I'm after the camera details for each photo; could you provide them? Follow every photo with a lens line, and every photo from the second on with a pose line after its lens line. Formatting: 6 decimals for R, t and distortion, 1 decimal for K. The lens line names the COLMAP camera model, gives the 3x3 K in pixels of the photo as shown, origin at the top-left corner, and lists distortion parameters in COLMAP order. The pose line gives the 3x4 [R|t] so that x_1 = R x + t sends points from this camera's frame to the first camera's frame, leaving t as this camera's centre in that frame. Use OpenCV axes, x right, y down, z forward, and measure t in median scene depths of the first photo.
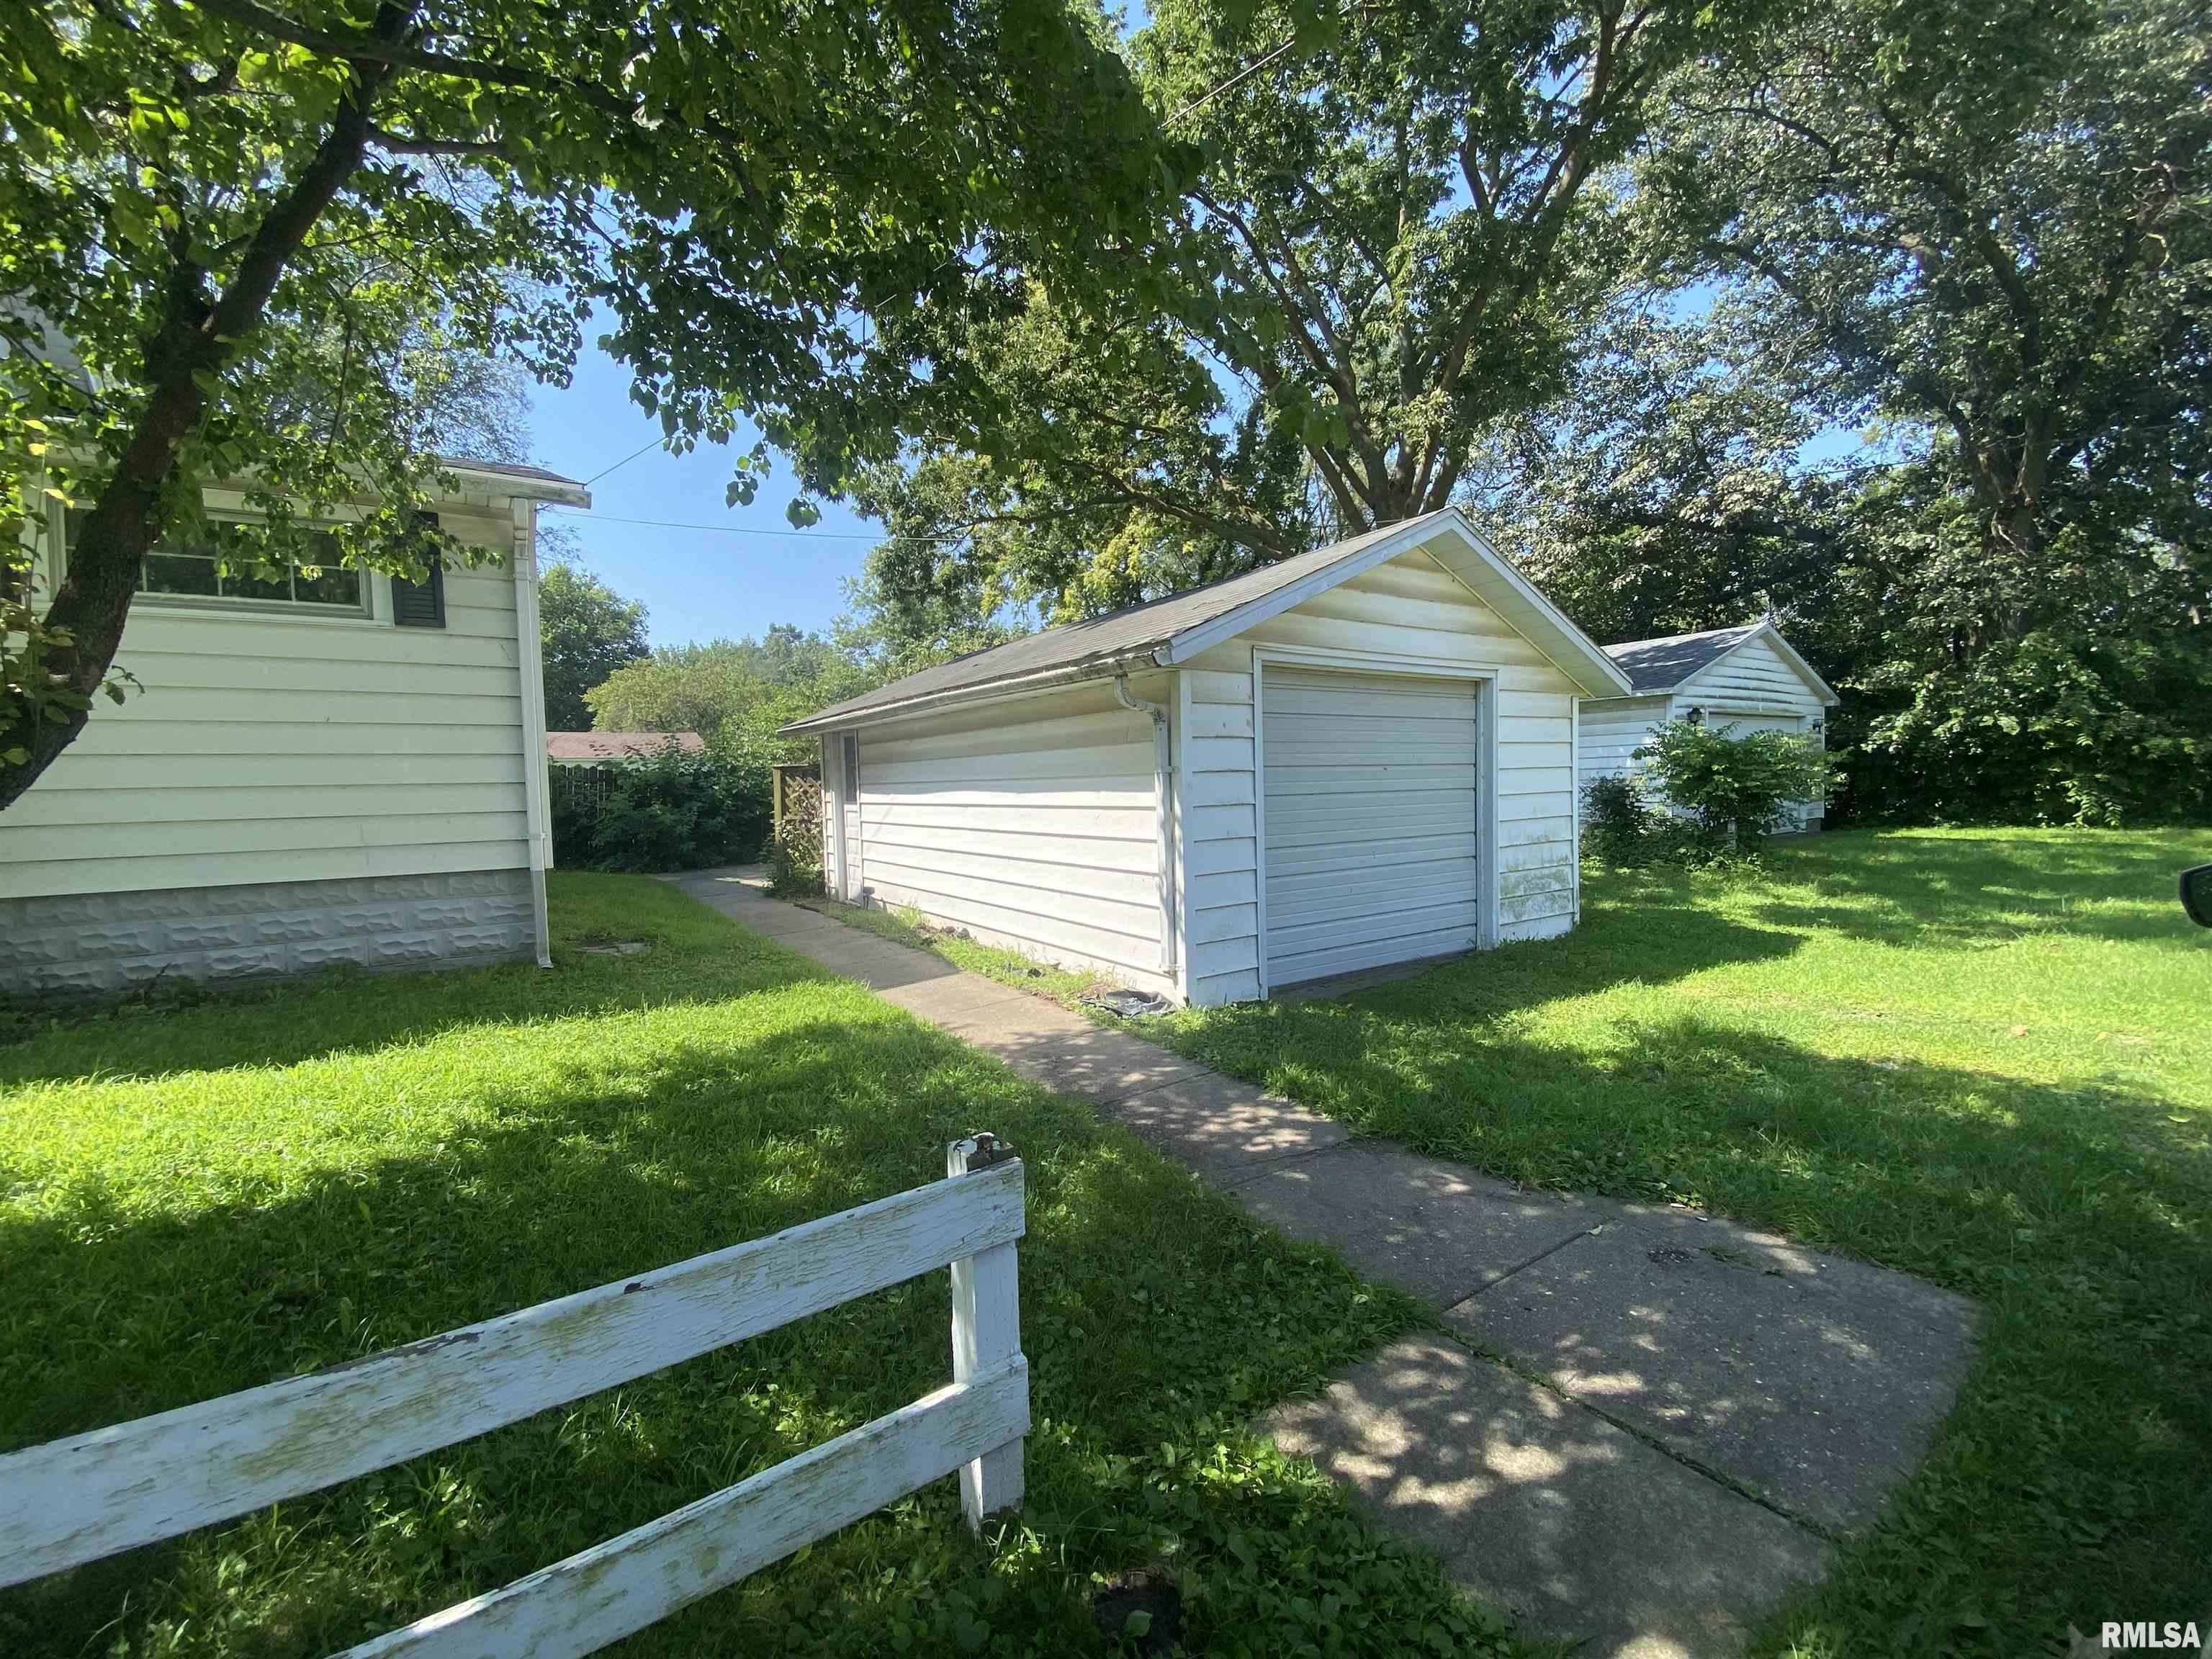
lens RADIAL K [[877.4, 0, 1104.3], [0, 877.4, 831.5], [0, 0, 1]] dist [-0.015224, -0.005934]
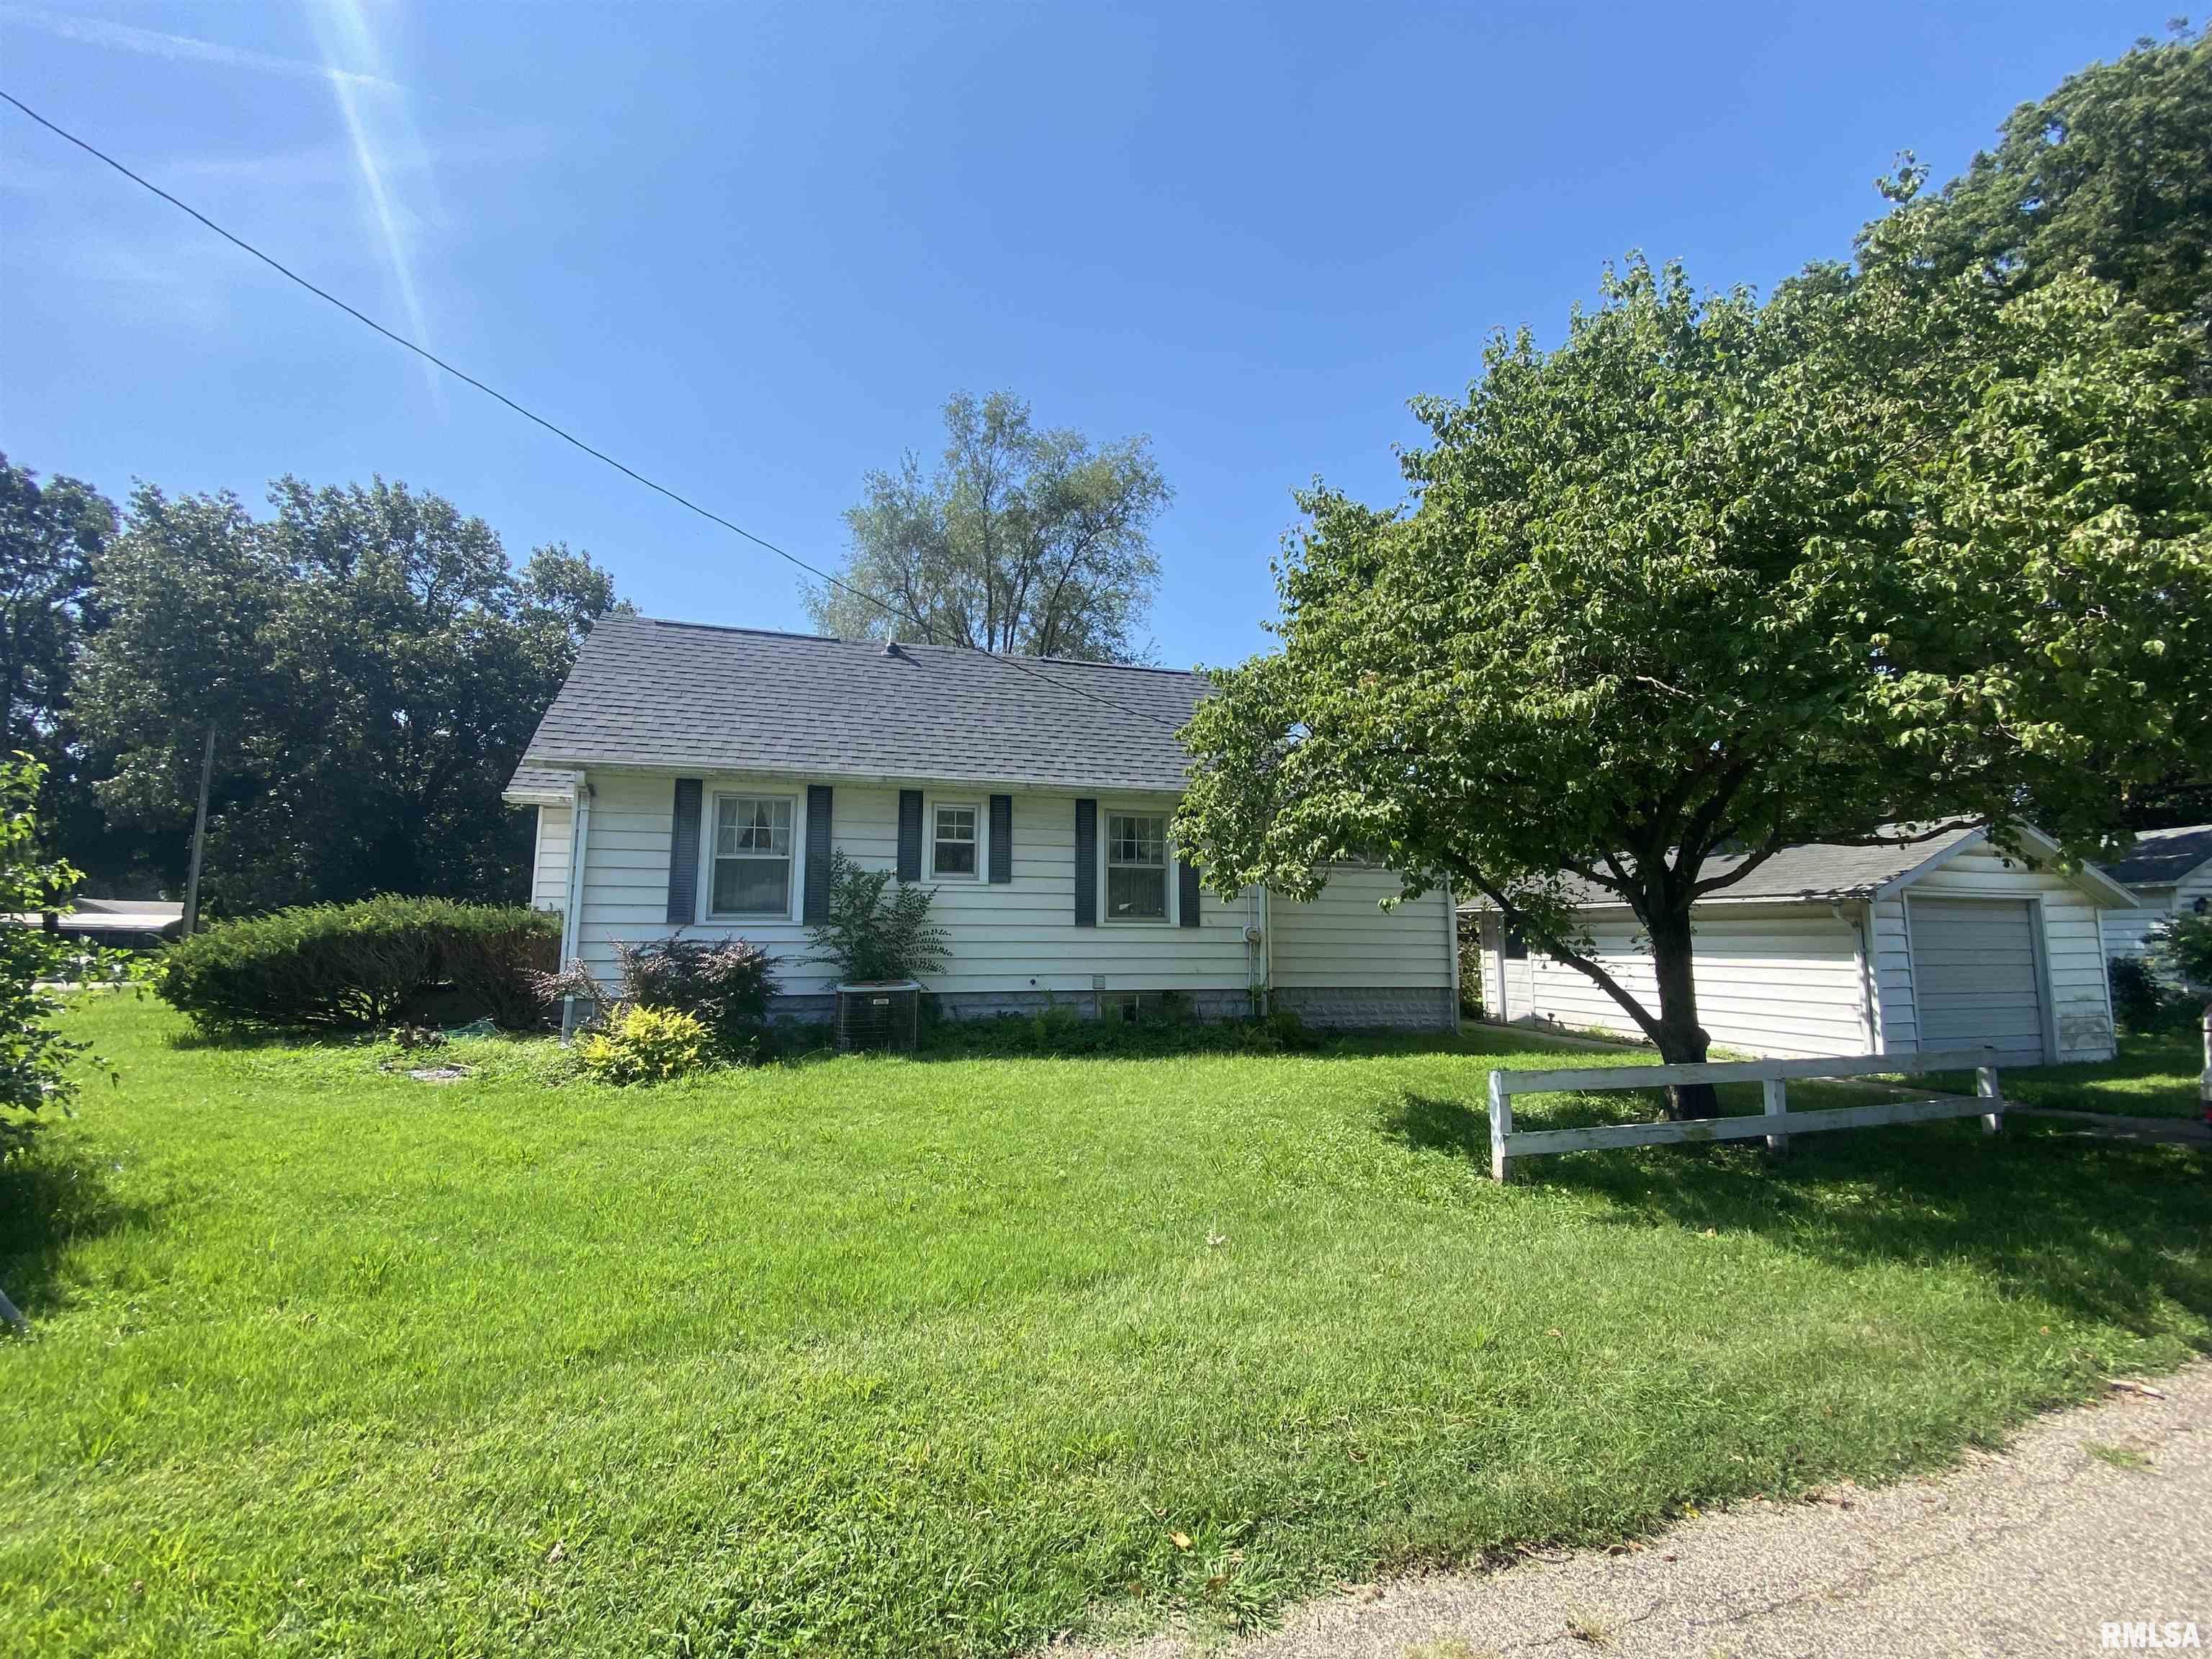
lens RADIAL K [[877.4, 0, 1110.7], [0, 877.4, 828.8], [0, 0, 1]] dist [-0.015224, -0.005934]
pose [[0.946162, -0.006508, -0.323627, -0.699684], [-0.050097, 0.984807, -0.166268, 0.052729], [0.319792, 0.173529, 0.931462, -1.100063]]
